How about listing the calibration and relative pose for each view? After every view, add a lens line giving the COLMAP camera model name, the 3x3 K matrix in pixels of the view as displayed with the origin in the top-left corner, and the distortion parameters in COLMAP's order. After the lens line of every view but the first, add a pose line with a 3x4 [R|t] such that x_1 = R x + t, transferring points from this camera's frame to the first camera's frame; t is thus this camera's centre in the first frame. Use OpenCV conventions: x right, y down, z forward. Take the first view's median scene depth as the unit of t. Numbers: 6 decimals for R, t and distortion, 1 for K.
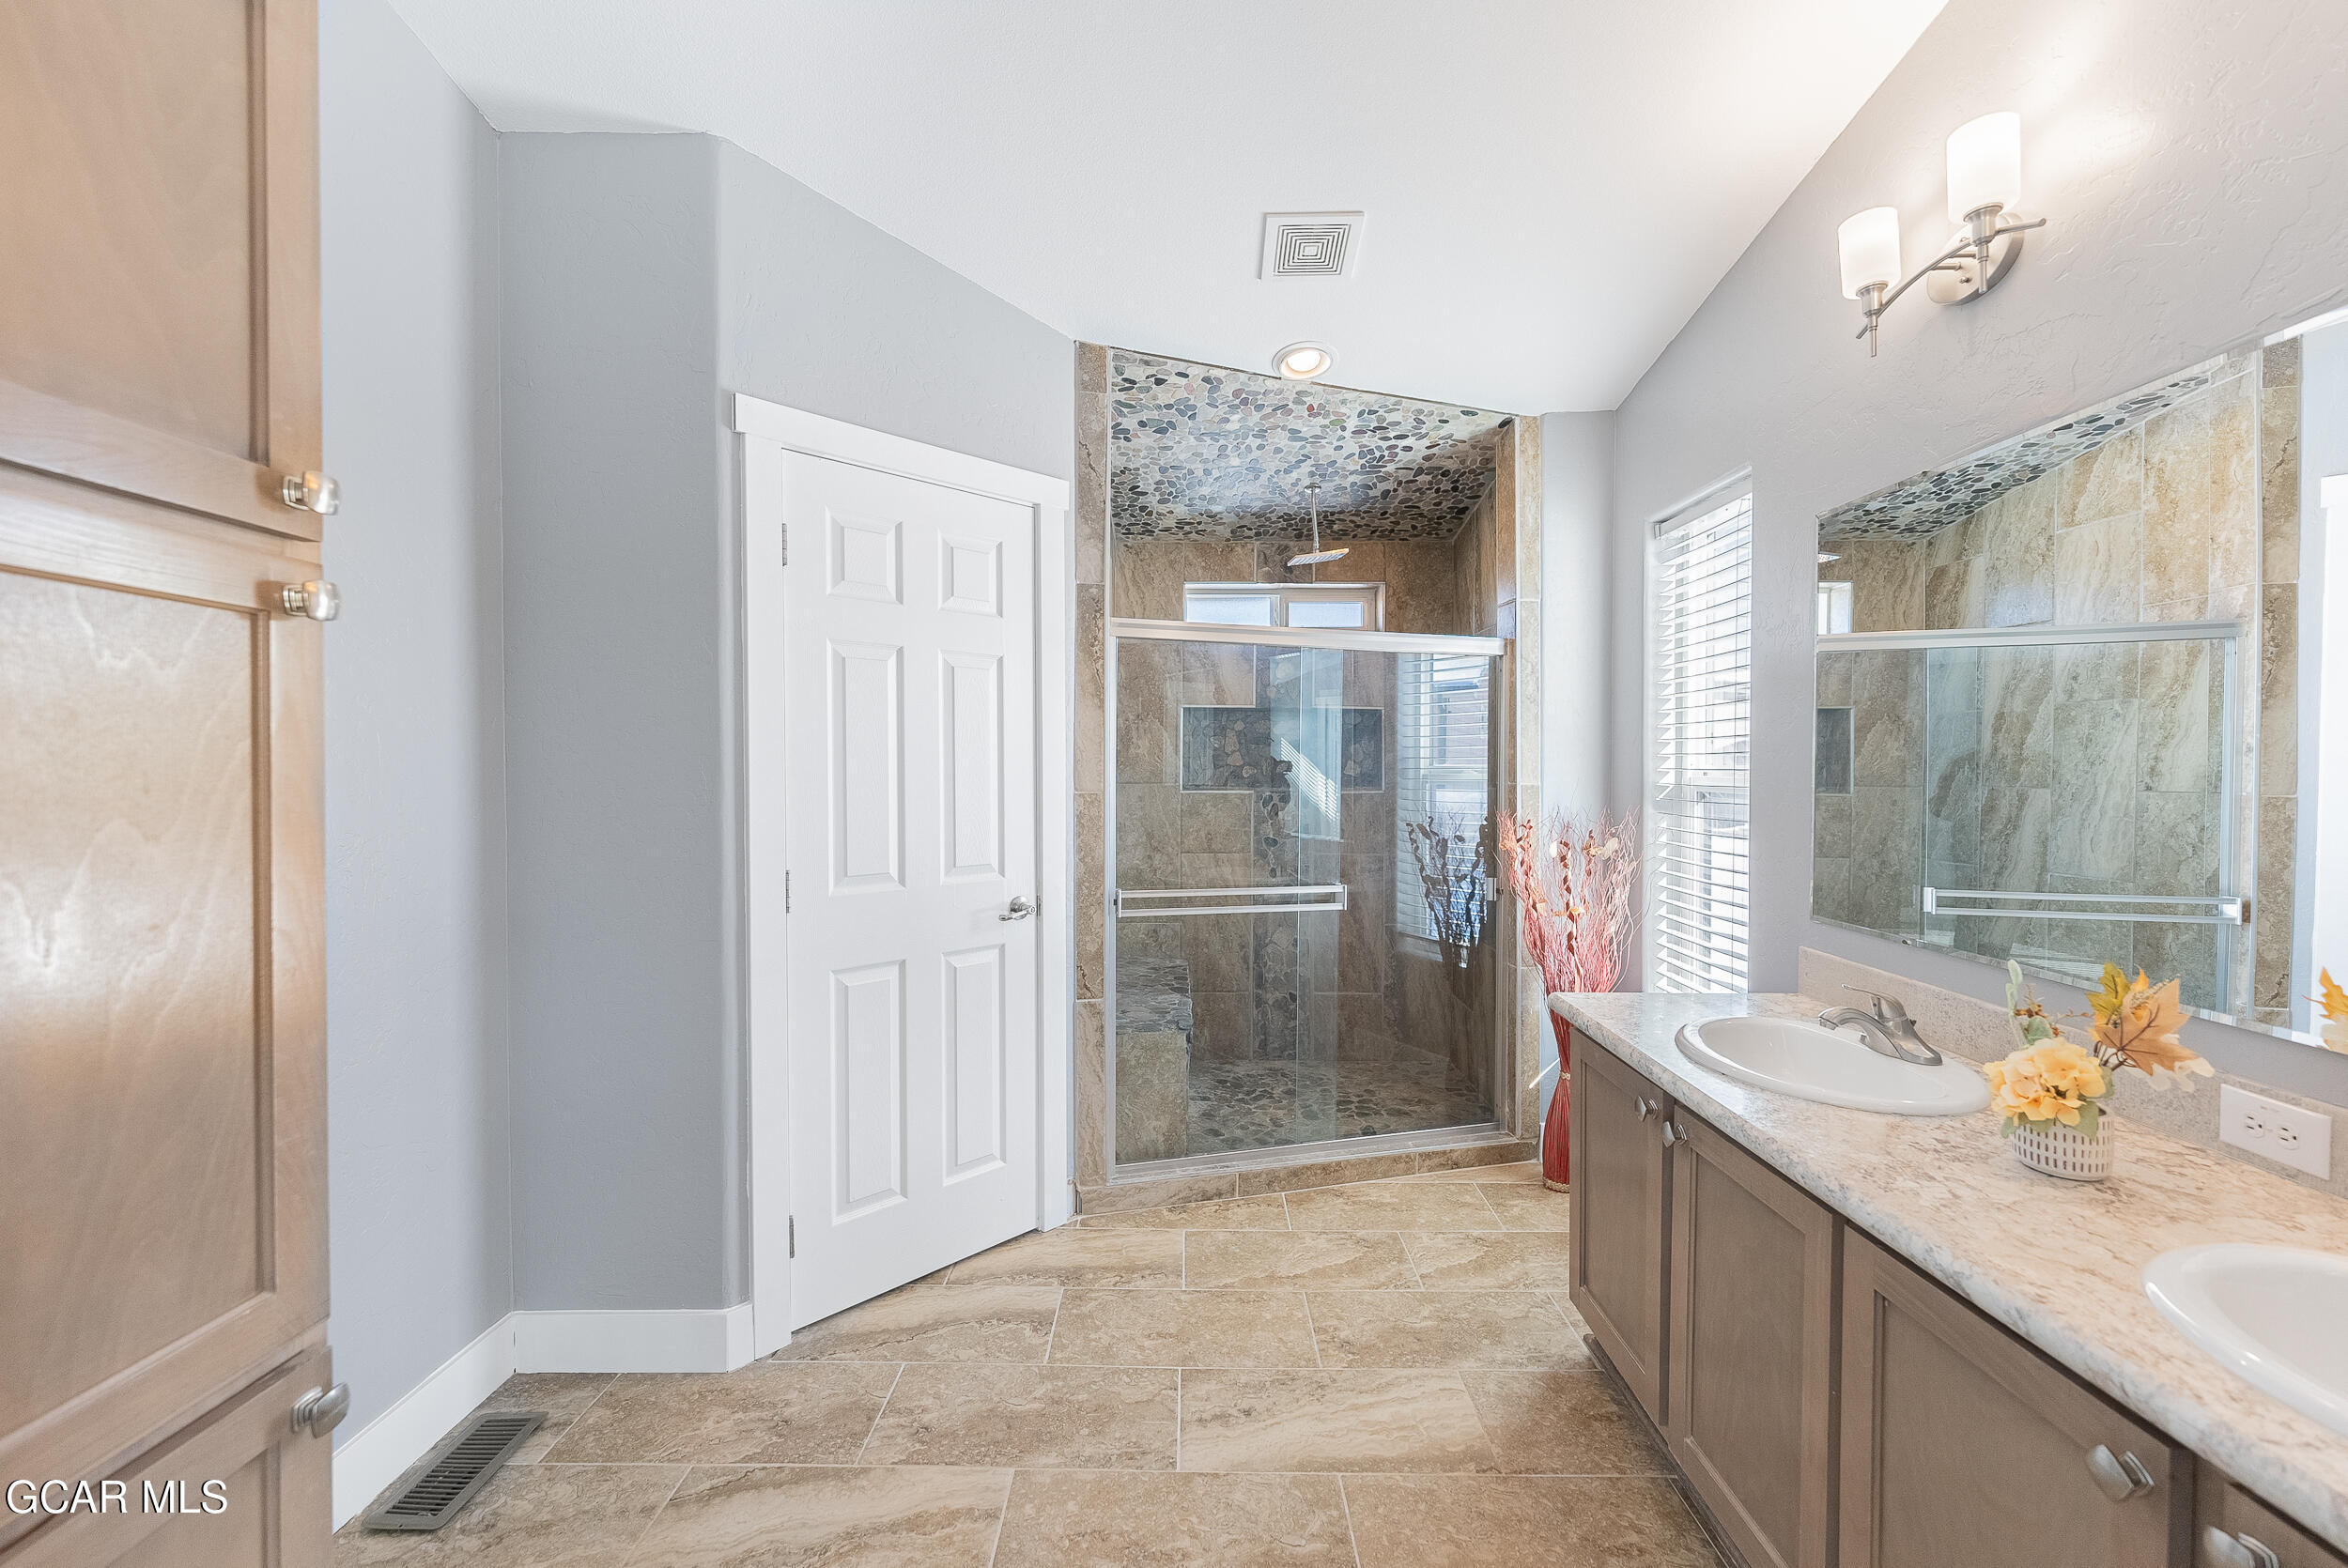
lens RADIAL K [[946.4, 0, 1178.3], [0, 946.4, 783.2], [0, 0, 1]] dist [0.003142, -0.000998]
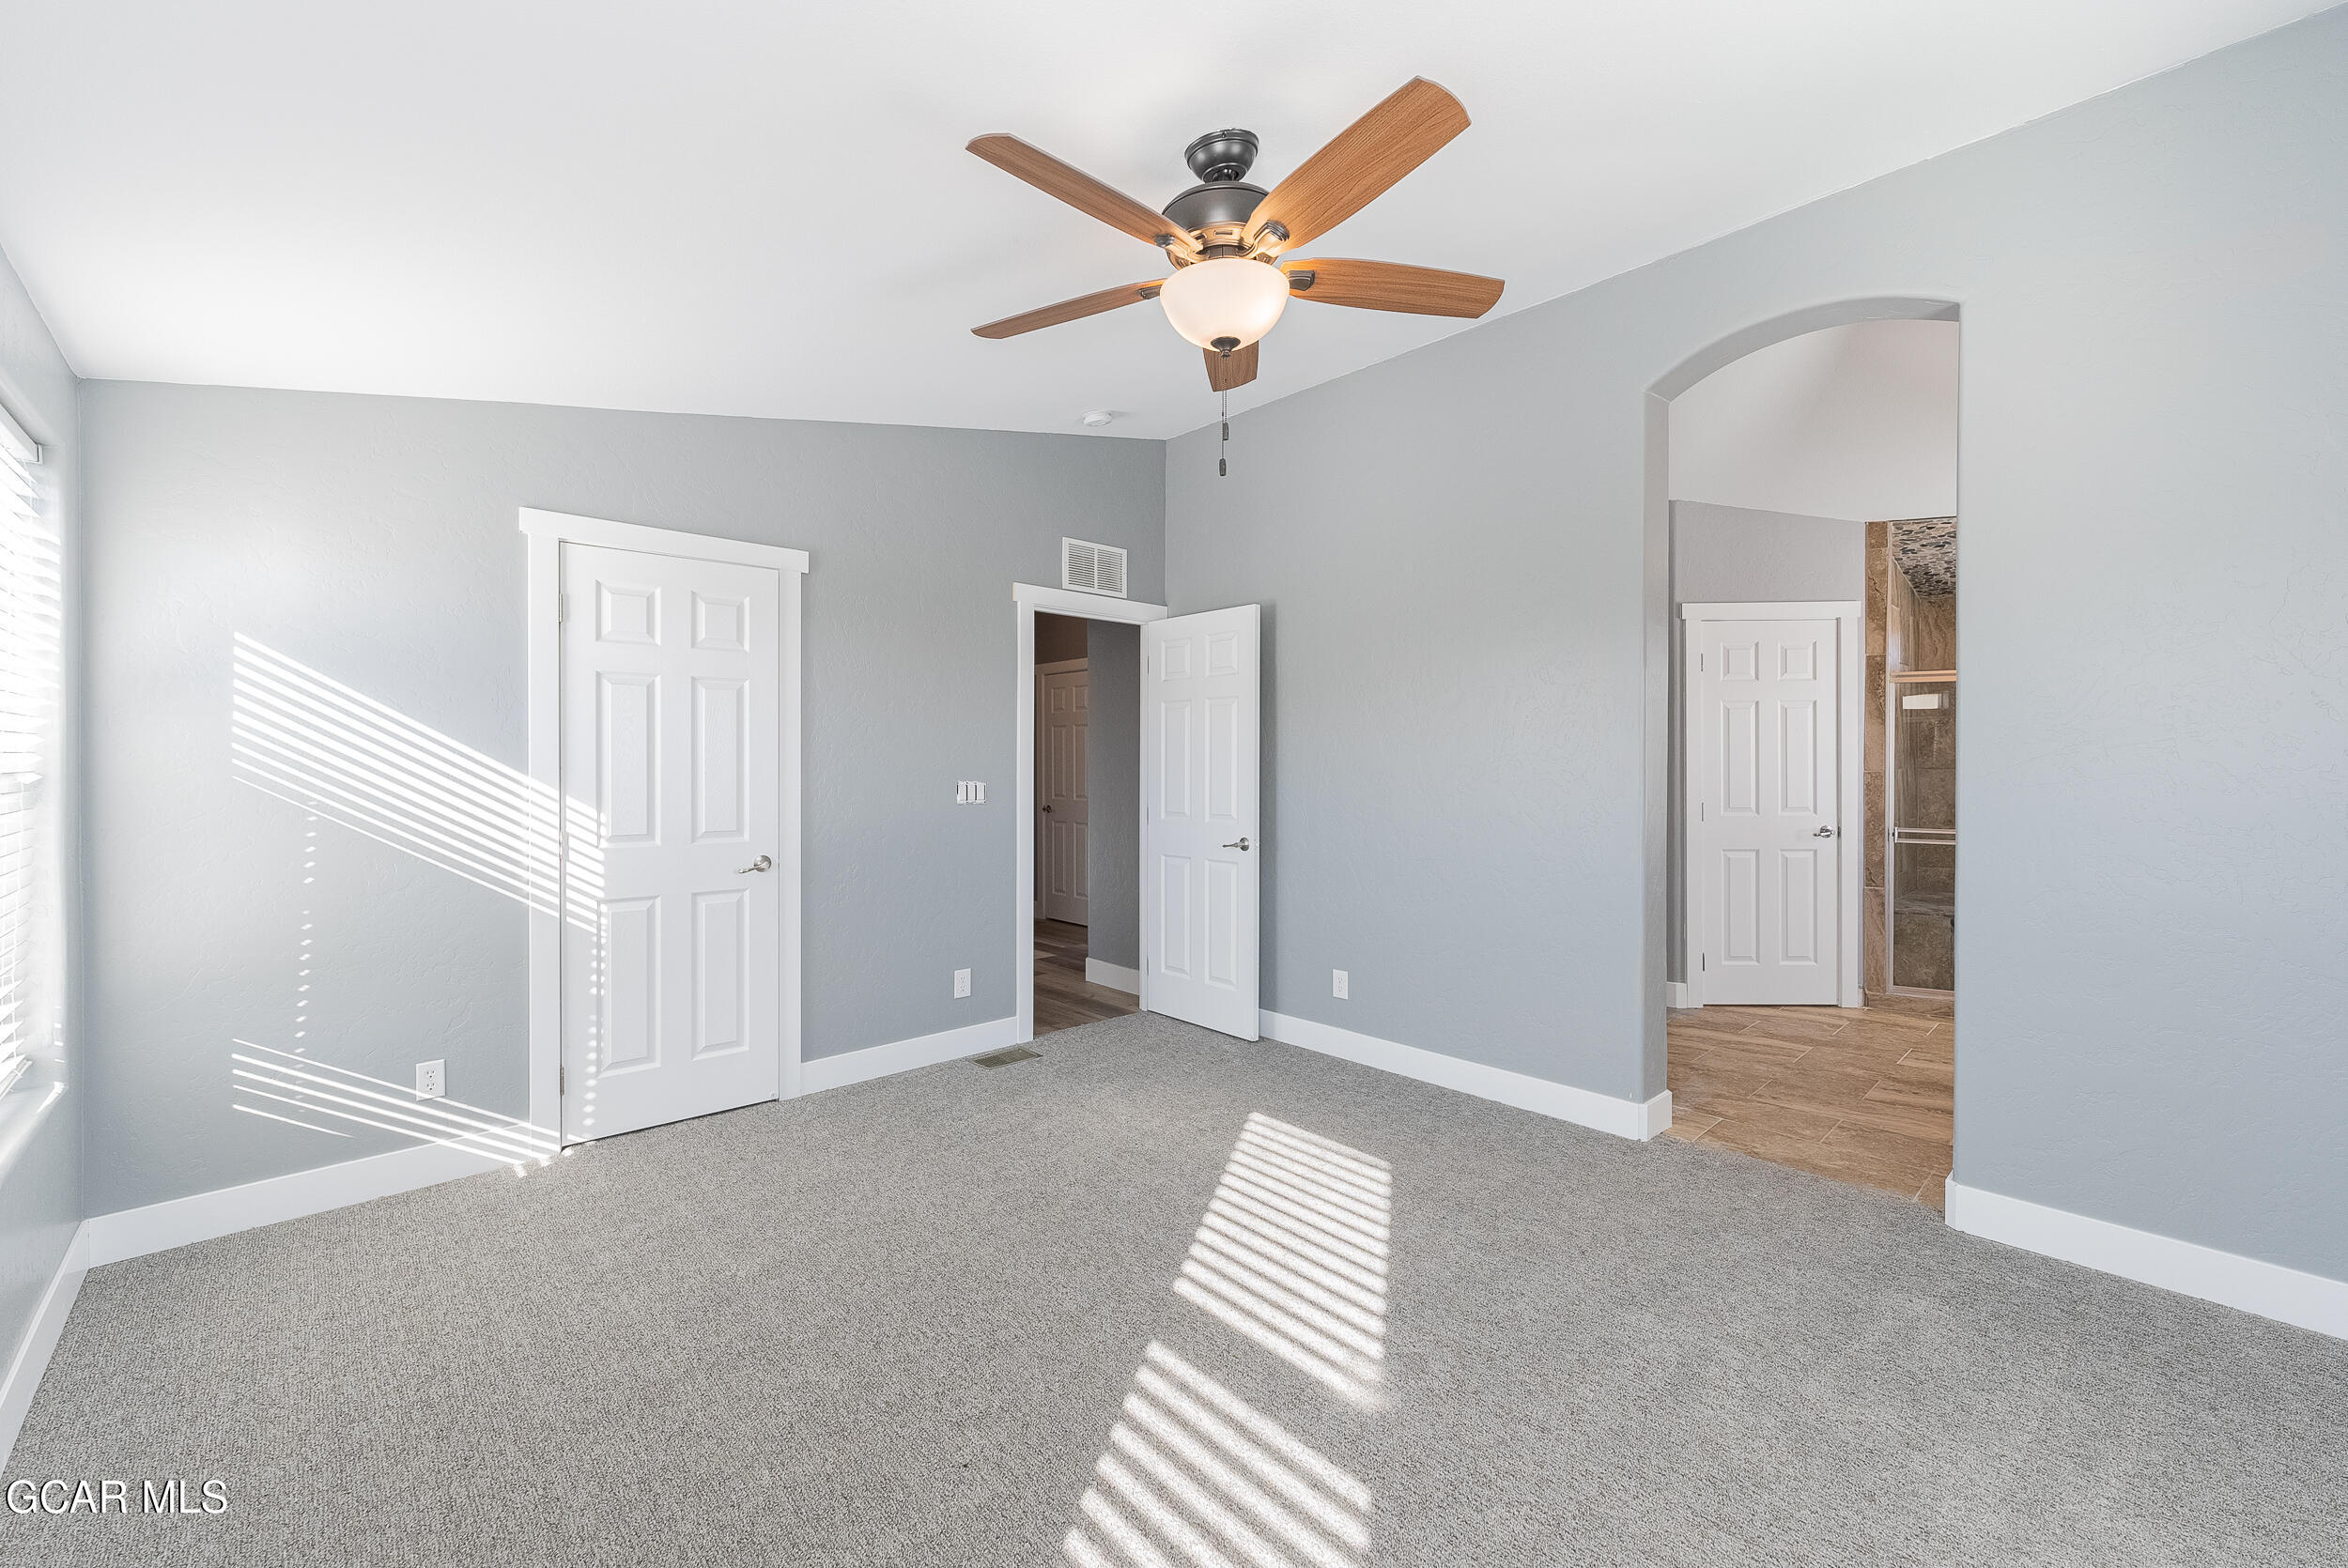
lens RADIAL K [[946.4, 0, 1169.6], [0, 946.4, 767.1], [0, 0, 1]] dist [0.003142, -0.000998]
pose [[0.686199, 0.001144, -0.727413, 0.296632], [-0.008937, 0.999937, -0.006858, 0.025369], [0.727359, 0.011207, 0.686166, -1.207252]]
